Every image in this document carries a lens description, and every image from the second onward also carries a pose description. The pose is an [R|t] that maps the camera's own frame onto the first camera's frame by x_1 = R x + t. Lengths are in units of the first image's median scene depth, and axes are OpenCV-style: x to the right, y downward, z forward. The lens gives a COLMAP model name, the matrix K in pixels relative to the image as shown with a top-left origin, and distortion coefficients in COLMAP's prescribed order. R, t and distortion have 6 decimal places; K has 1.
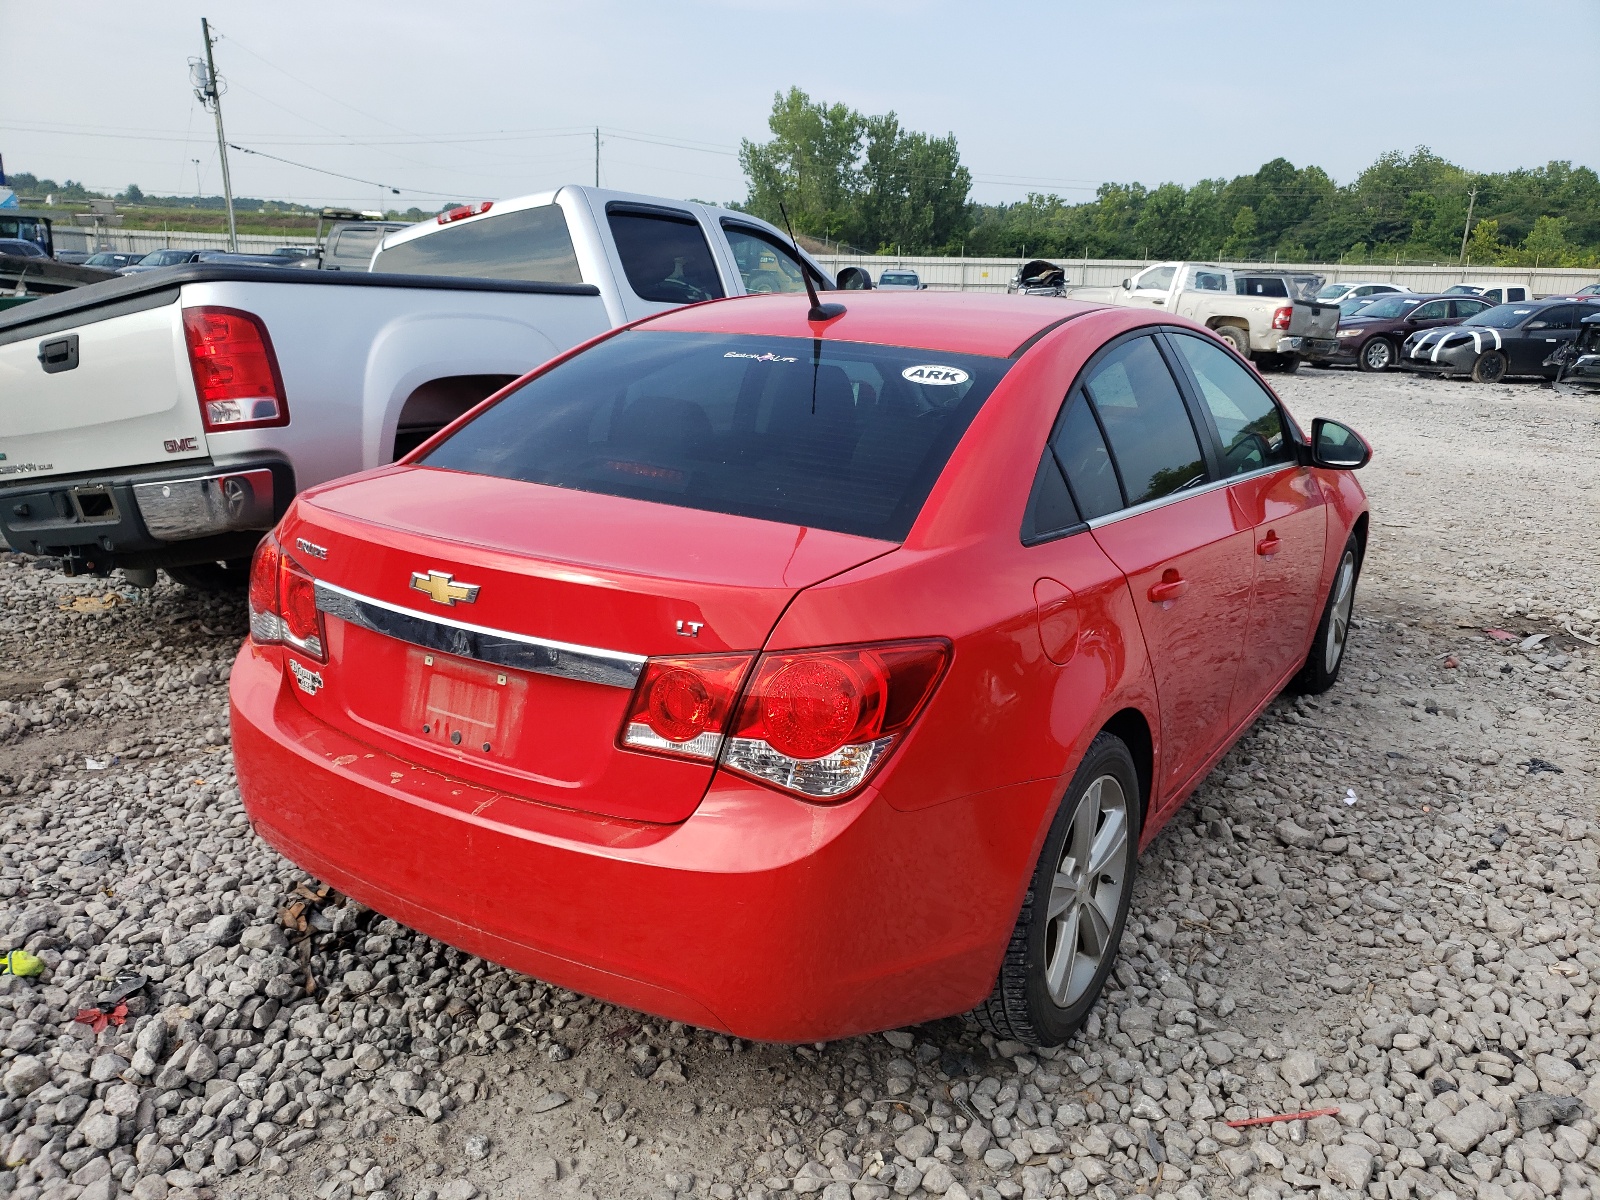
lens RADIAL K [[1219.6, 0, 801.9], [0, 1219.6, 601.8], [0, 0, 1]] dist [-0.012941, 0.001155]
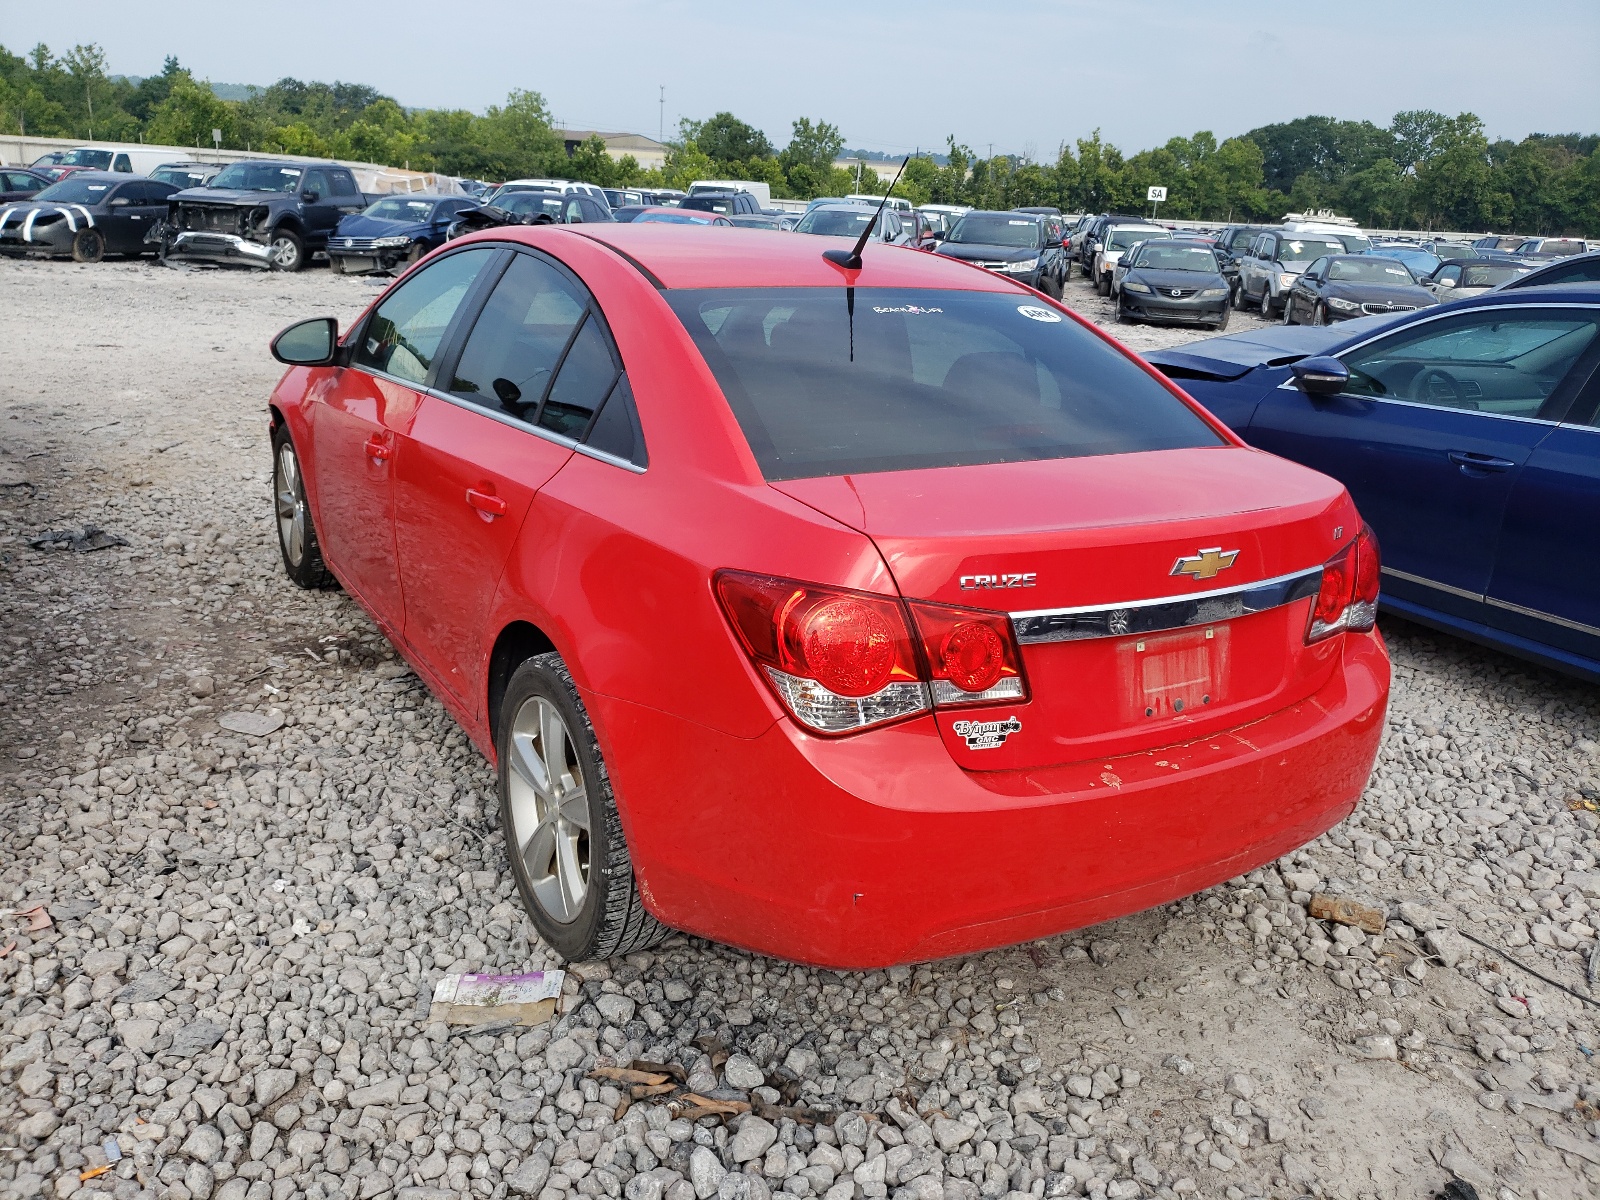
lens RADIAL K [[1219.6, 0, 802.4], [0, 1219.6, 598.3], [0, 0, 1]] dist [-0.012941, 0.001155]
pose [[0.433558, -0.265576, 0.861102, -0.104261], [0.179634, 0.961877, 0.206212, -0.020078], [-0.883040, 0.065279, 0.464736, 0.063664]]
